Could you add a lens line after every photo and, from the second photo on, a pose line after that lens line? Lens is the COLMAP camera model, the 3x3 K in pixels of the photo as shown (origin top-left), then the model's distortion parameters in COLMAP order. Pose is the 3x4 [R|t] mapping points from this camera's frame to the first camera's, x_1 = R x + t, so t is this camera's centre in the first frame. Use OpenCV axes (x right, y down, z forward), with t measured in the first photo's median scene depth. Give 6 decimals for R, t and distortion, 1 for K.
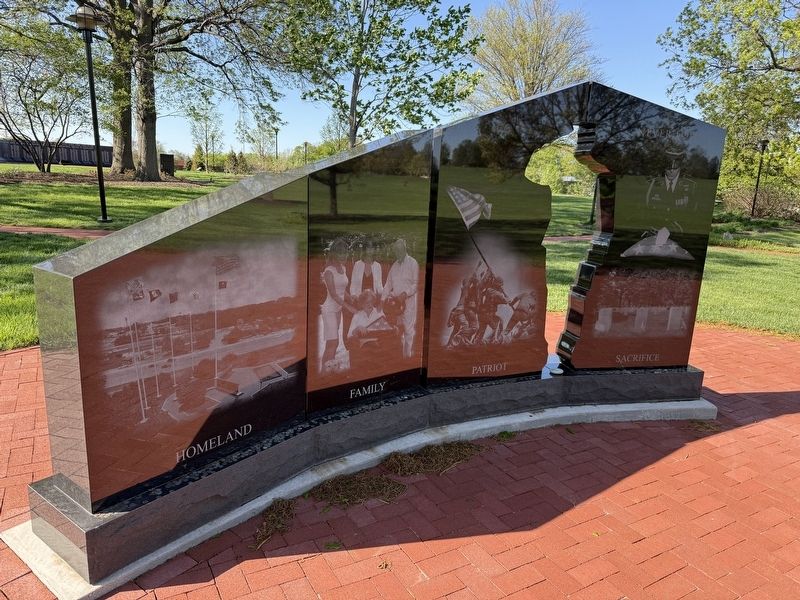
lens RADIAL K [[572.3, 0, 400.6], [0, 572.3, 299.7], [0, 0, 1]] dist [-0.000400, -0.003502]
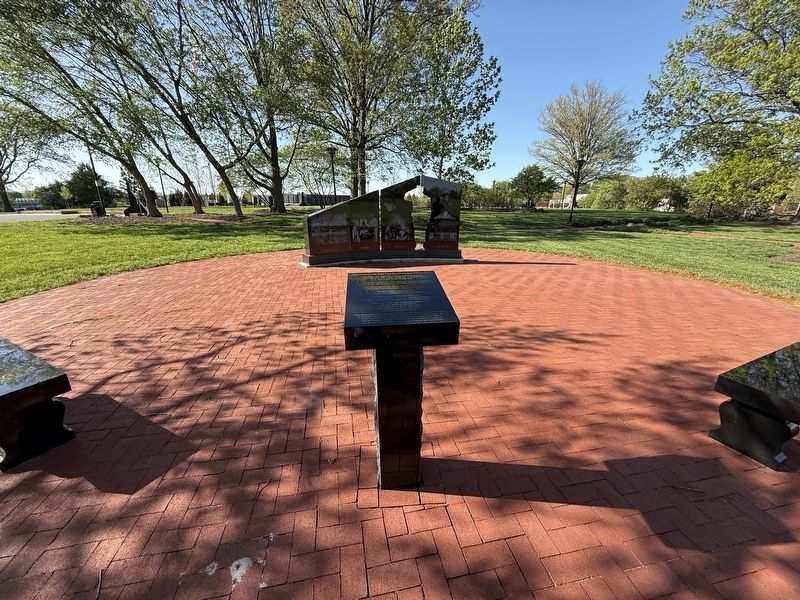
lens RADIAL K [[322.5, 0, 399.8], [0, 322.5, 301.4], [0, 0, 1]] dist [0.002195, 0.000083]
pose [[0.943539, 0.051947, -0.327163, 0.146860], [-0.027845, 0.996570, 0.077929, 0.051390], [0.330089, -0.064419, 0.941749, -0.190823]]
